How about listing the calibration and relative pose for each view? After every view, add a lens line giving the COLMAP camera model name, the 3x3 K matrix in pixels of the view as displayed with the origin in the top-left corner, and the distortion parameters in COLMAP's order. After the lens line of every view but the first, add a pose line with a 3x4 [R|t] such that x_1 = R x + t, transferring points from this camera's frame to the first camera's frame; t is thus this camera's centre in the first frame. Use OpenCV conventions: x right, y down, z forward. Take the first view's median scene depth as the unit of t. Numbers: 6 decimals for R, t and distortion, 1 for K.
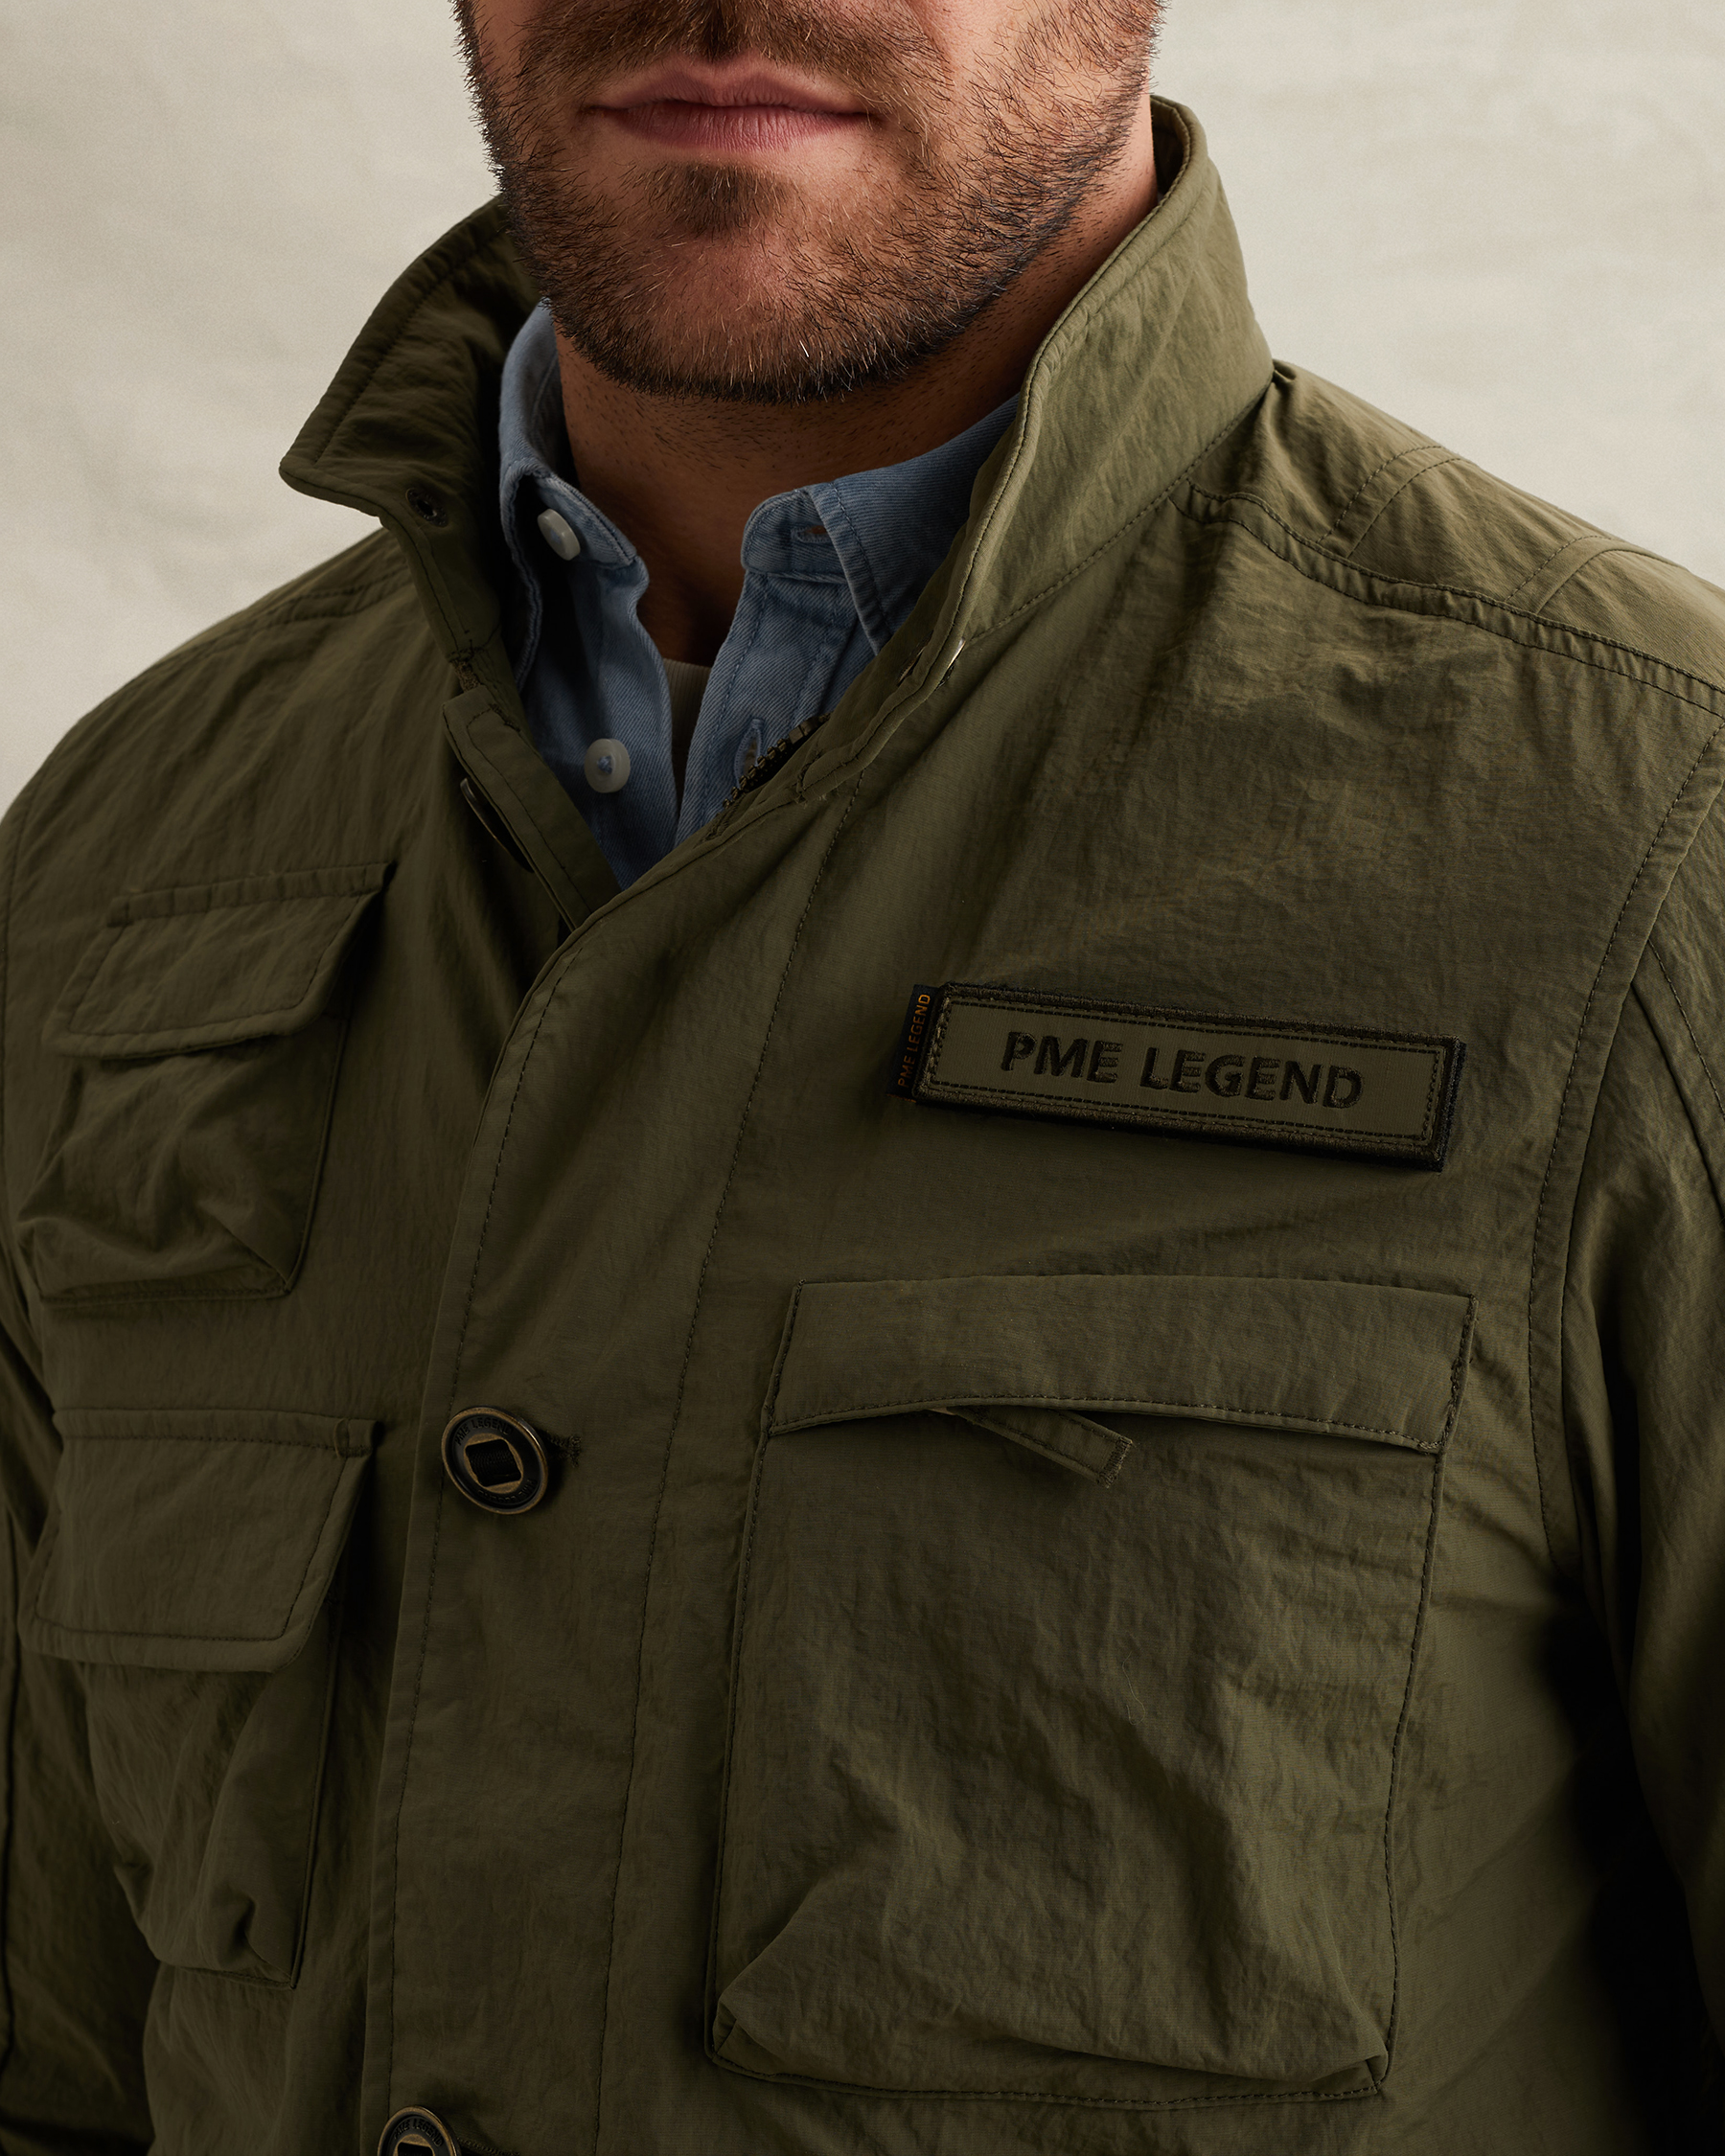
lens RADIAL K [[10656.5, 0, 862.6], [0, 10656.5, 1074.0], [0, 0, 1]] dist [-0.504437, 0.000000]
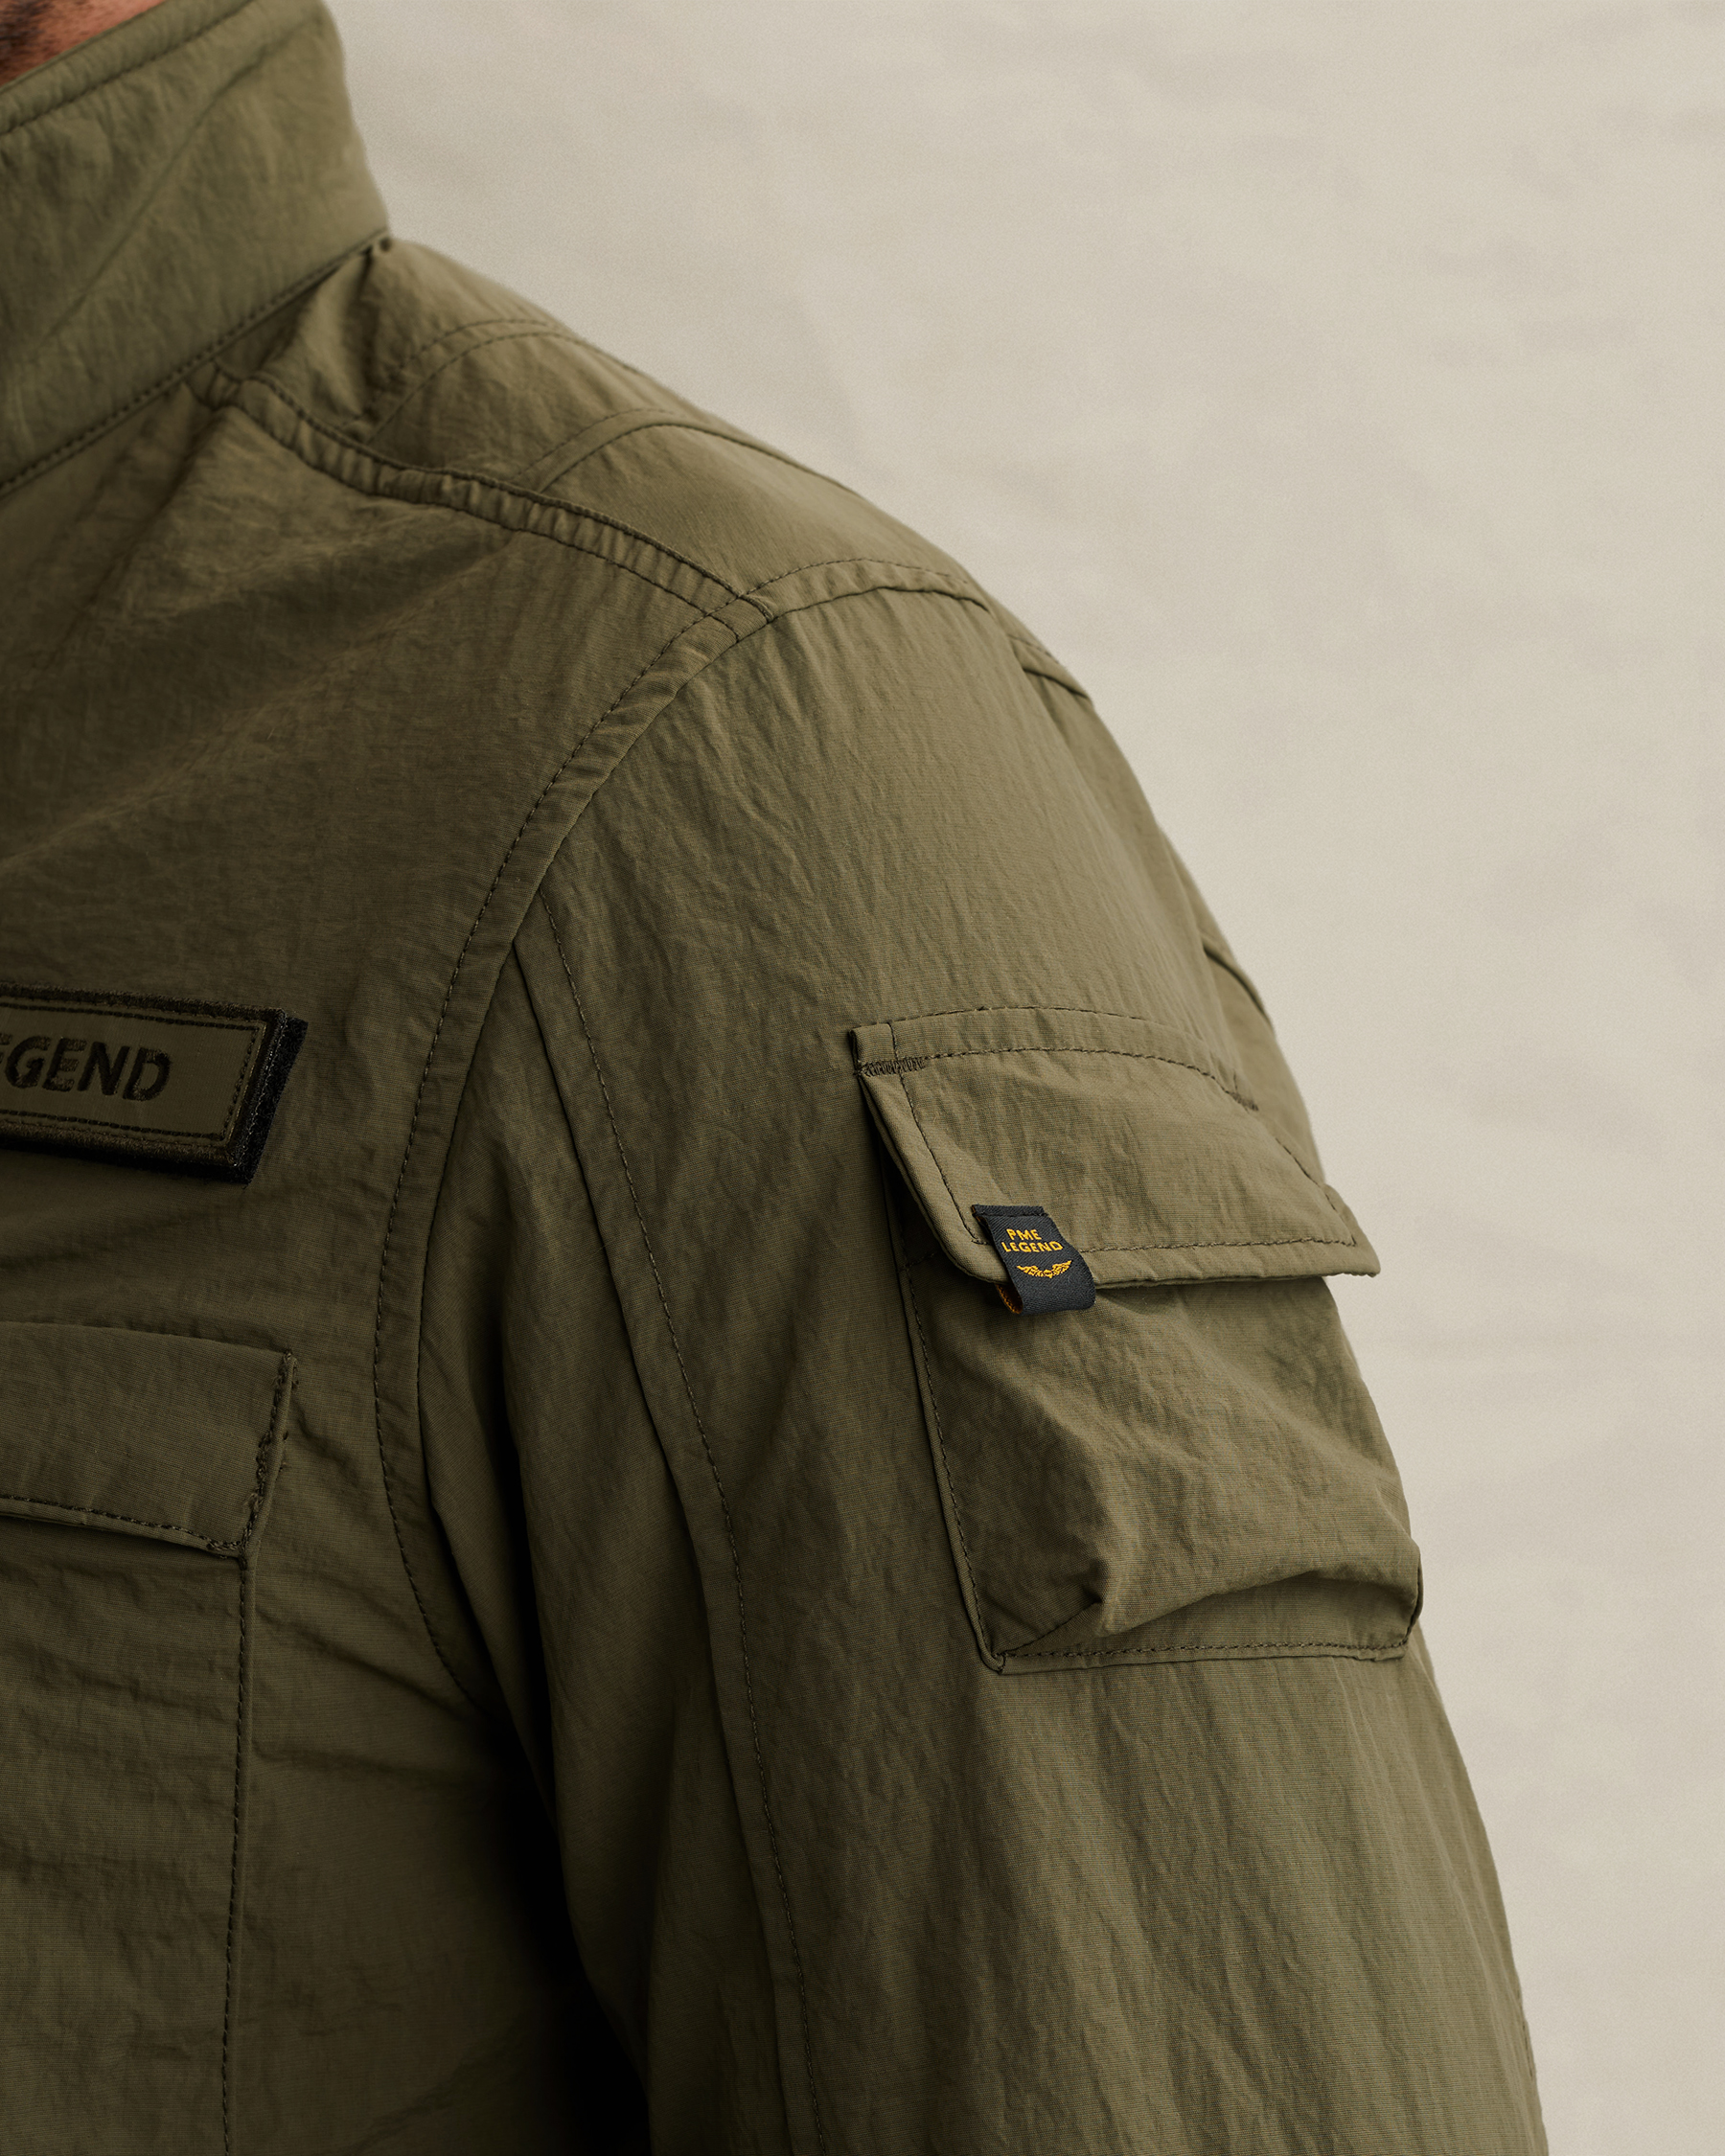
lens RADIAL K [[5906.5, 0, 863.9], [0, 5906.5, 1059.4], [0, 0, 1]] dist [0.117290, 0.000000]
pose [[0.945387, 0.009625, -0.325807, 0.232286], [-0.033710, 0.997091, -0.068359, 0.027450], [0.324202, 0.075609, 0.942962, 0.610101]]
